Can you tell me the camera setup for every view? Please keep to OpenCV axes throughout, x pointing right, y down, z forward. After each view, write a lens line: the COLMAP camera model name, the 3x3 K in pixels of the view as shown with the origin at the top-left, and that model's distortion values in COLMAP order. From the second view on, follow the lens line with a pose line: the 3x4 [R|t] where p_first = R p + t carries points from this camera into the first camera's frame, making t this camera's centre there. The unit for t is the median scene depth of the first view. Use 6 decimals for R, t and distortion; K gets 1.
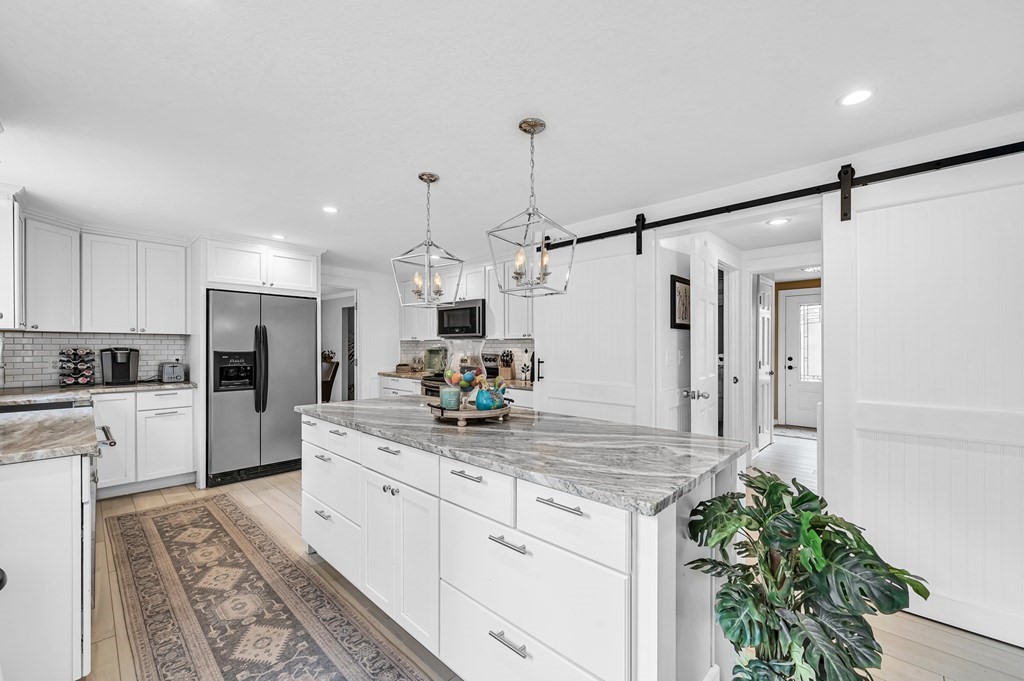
lens RADIAL K [[413.4, 0, 508.6], [0, 413.4, 350.1], [0, 0, 1]] dist [0.000064, -0.000031]
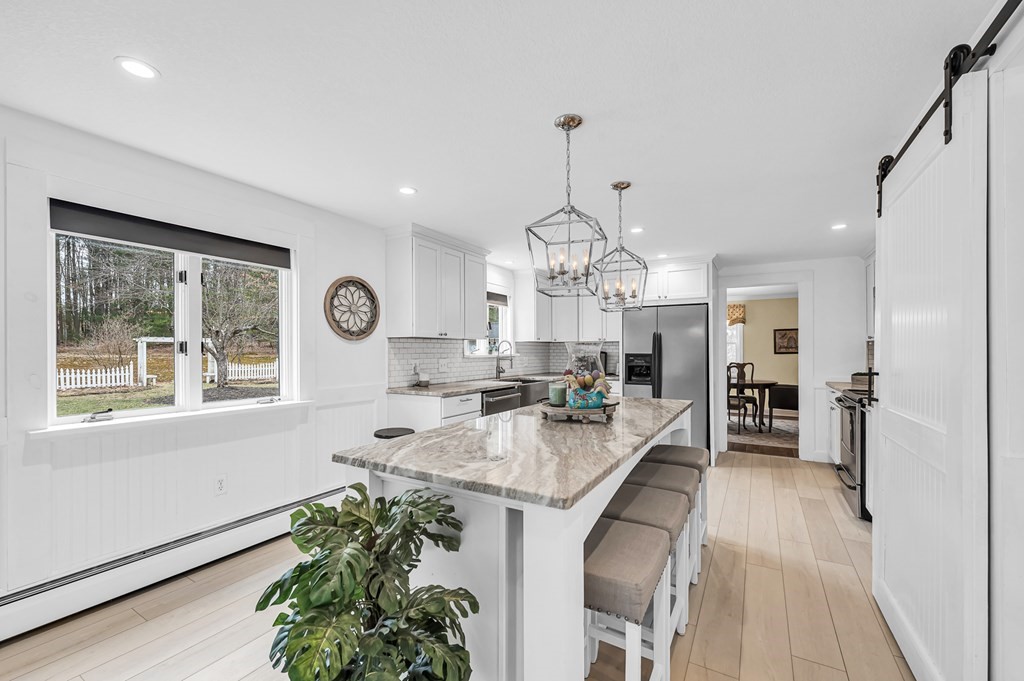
lens RADIAL K [[413.4, 0, 508.6], [0, 413.4, 350.1], [0, 0, 1]] dist [0.000064, -0.000031]
pose [[0.215150, -0.003813, -0.976574, 0.514773], [-0.005659, 0.999971, -0.005152, 0.000637], [0.976565, 0.006634, 0.215122, 0.342603]]
